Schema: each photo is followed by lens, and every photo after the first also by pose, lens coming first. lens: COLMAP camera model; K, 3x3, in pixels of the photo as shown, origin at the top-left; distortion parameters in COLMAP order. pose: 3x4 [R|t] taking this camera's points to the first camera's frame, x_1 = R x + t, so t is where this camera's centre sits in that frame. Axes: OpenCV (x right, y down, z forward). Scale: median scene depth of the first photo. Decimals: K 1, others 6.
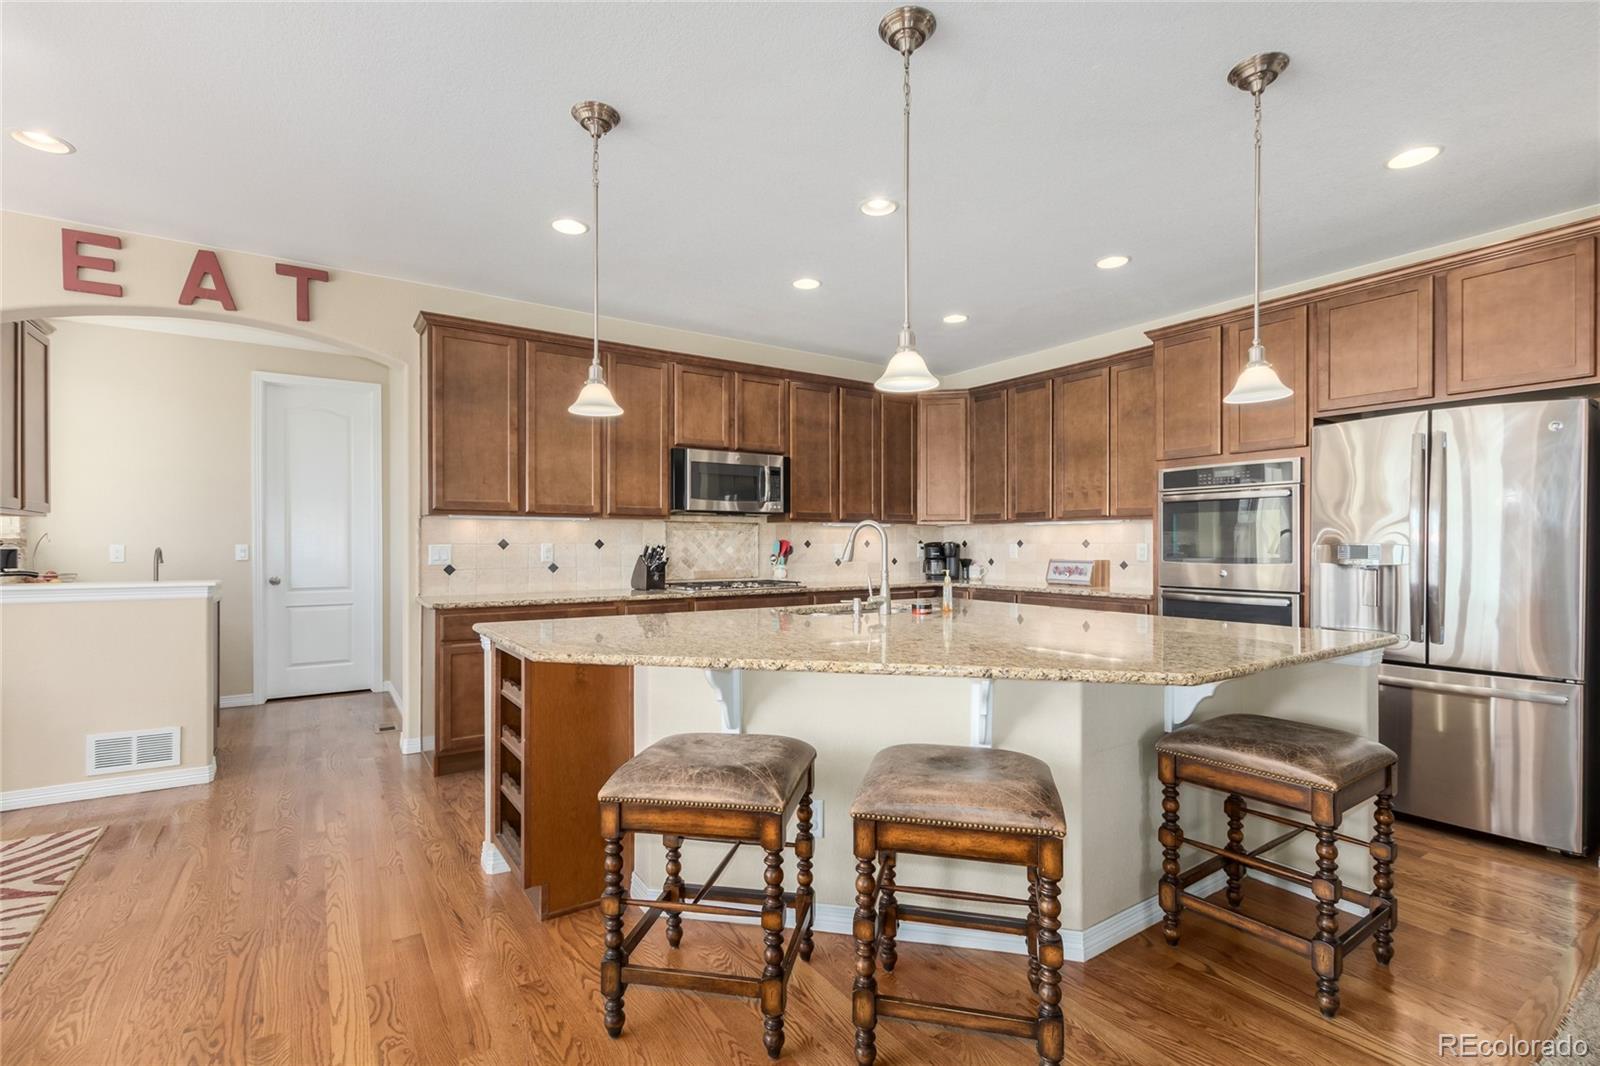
lens RADIAL K [[723.2, 0, 795.8], [0, 723.2, 541.5], [0, 0, 1]] dist [-0.002812, -0.001182]
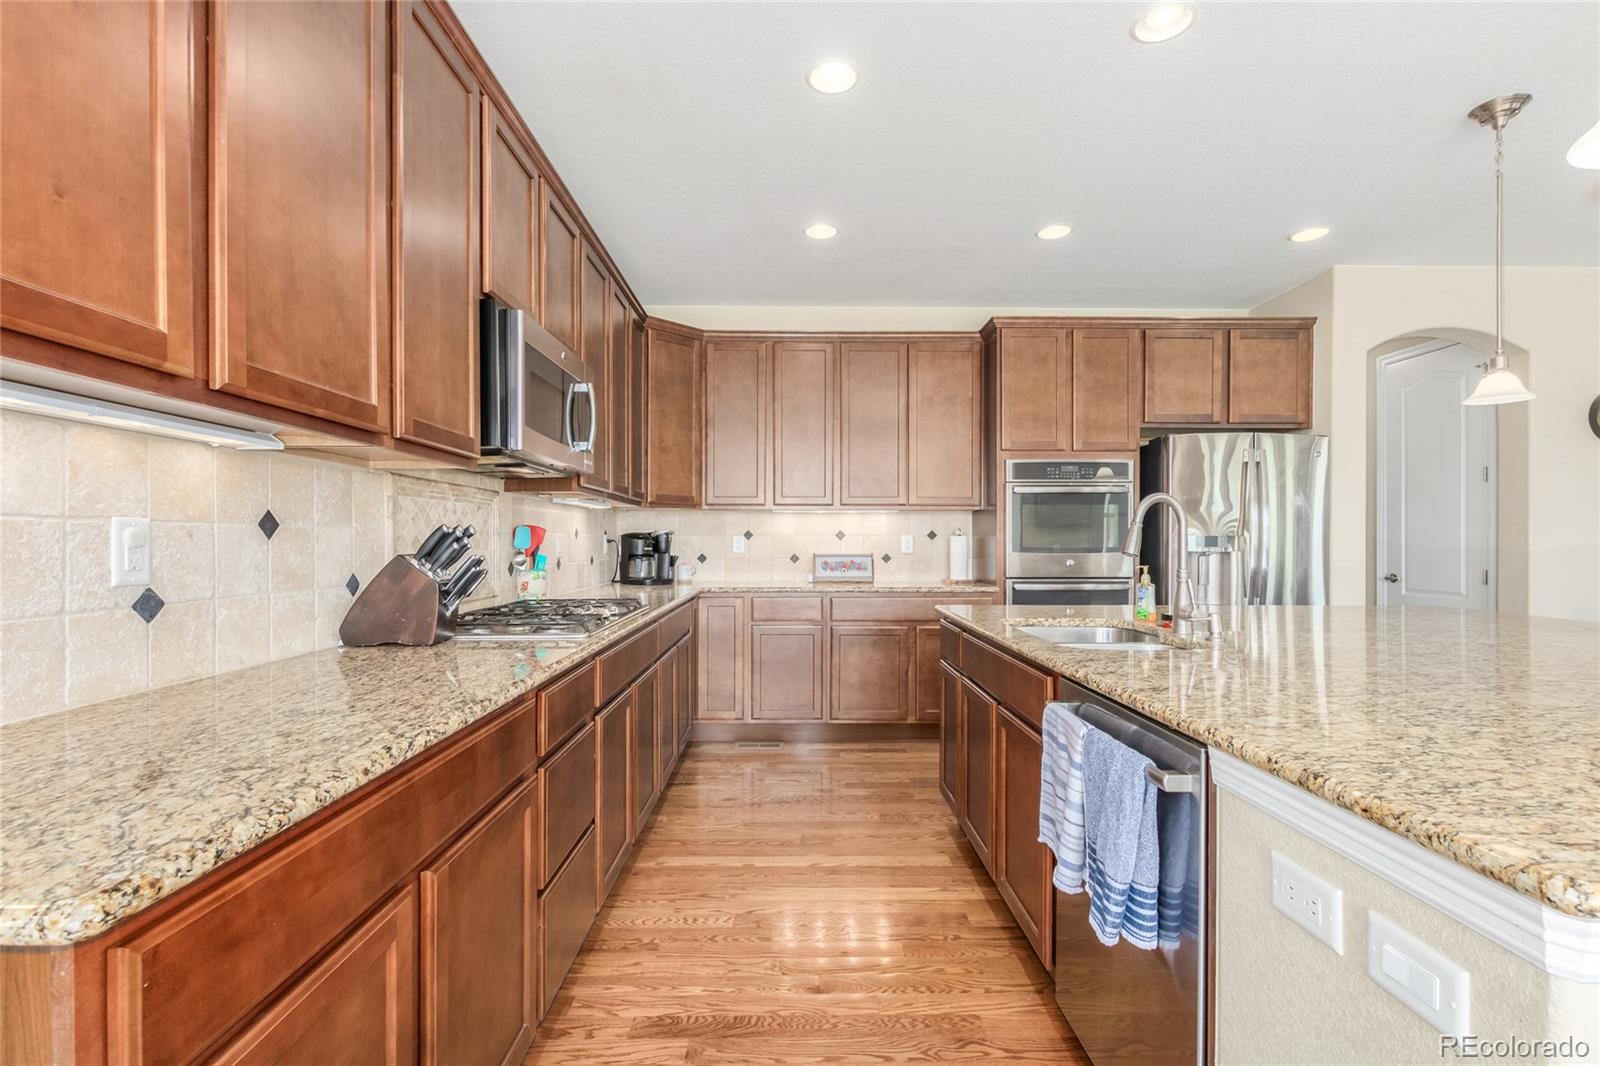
lens RADIAL K [[723.2, 0, 878.3], [0, 723.2, 541.0], [0, 0, 1]] dist [-0.002812, -0.001182]
pose [[0.539535, -0.000161, 0.841963, -0.396906], [-0.003384, 0.999991, 0.002360, 0.009222], [-0.841956, -0.004122, 0.539530, 0.580201]]
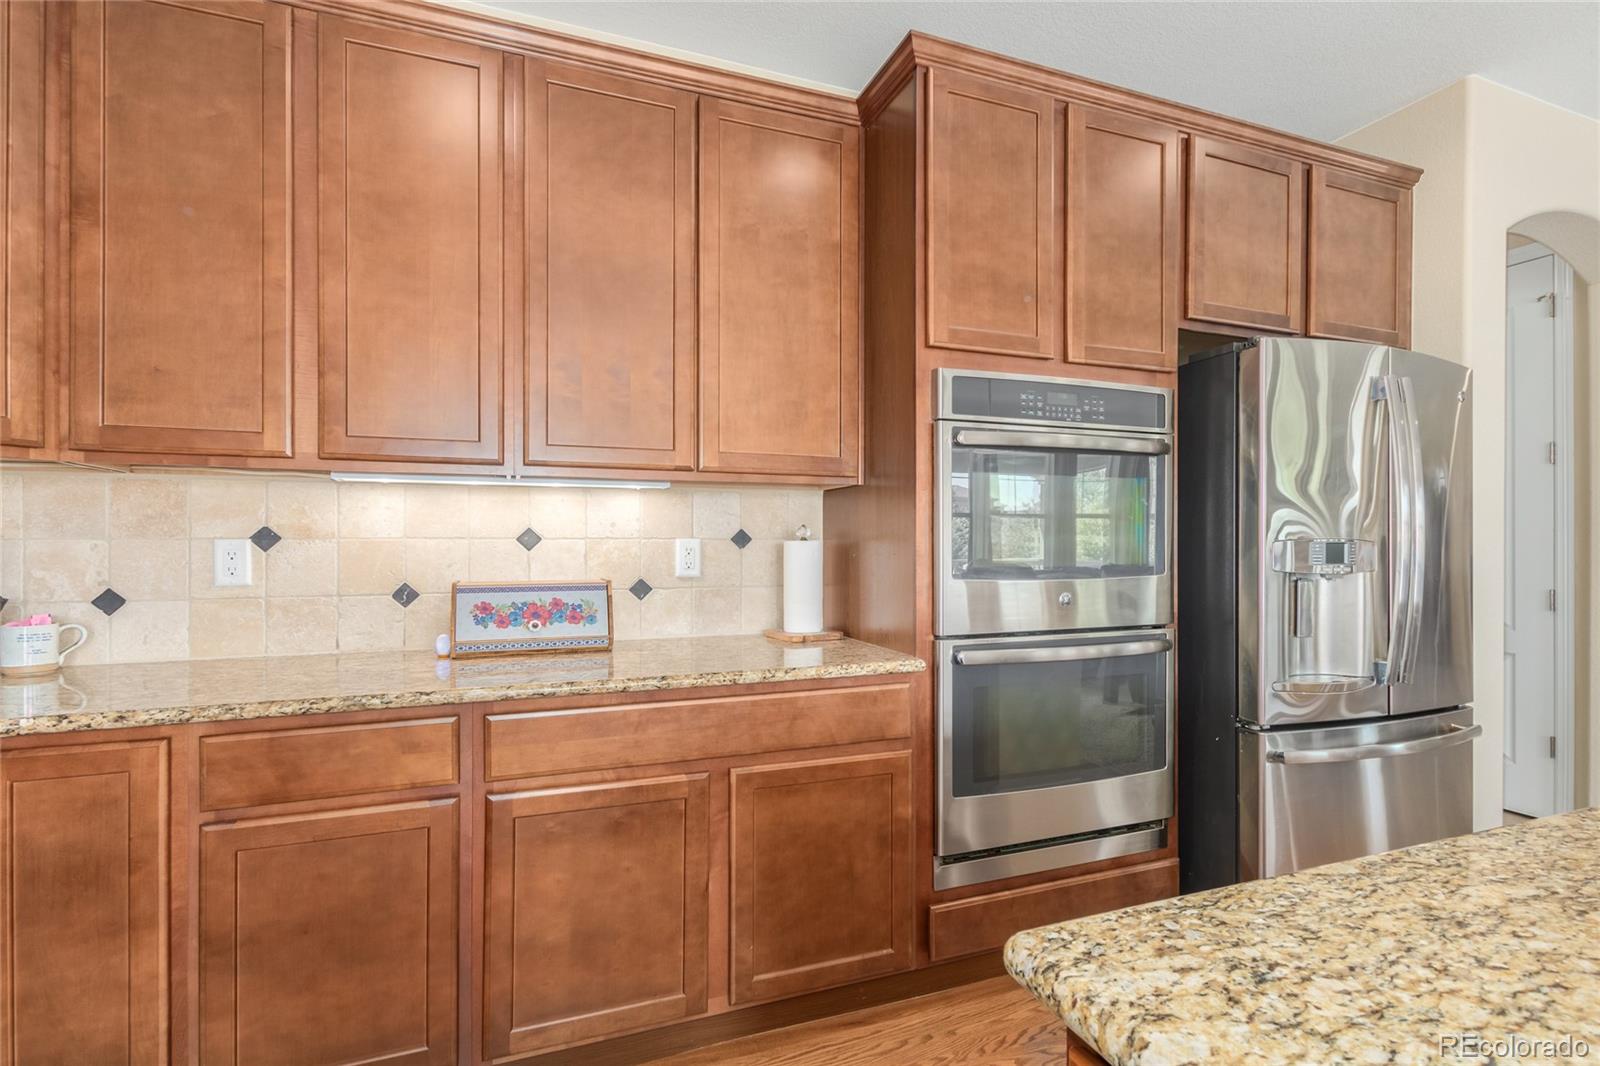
lens RADIAL K [[723.2, 0, 893.4], [0, 723.2, 537.8], [0, 0, 1]] dist [-0.002812, -0.001182]
pose [[0.191920, 0.002568, 0.981407, 0.067506], [-0.003353, 0.999992, -0.001961, 0.003128], [-0.981405, -0.002914, 0.191927, 0.888846]]
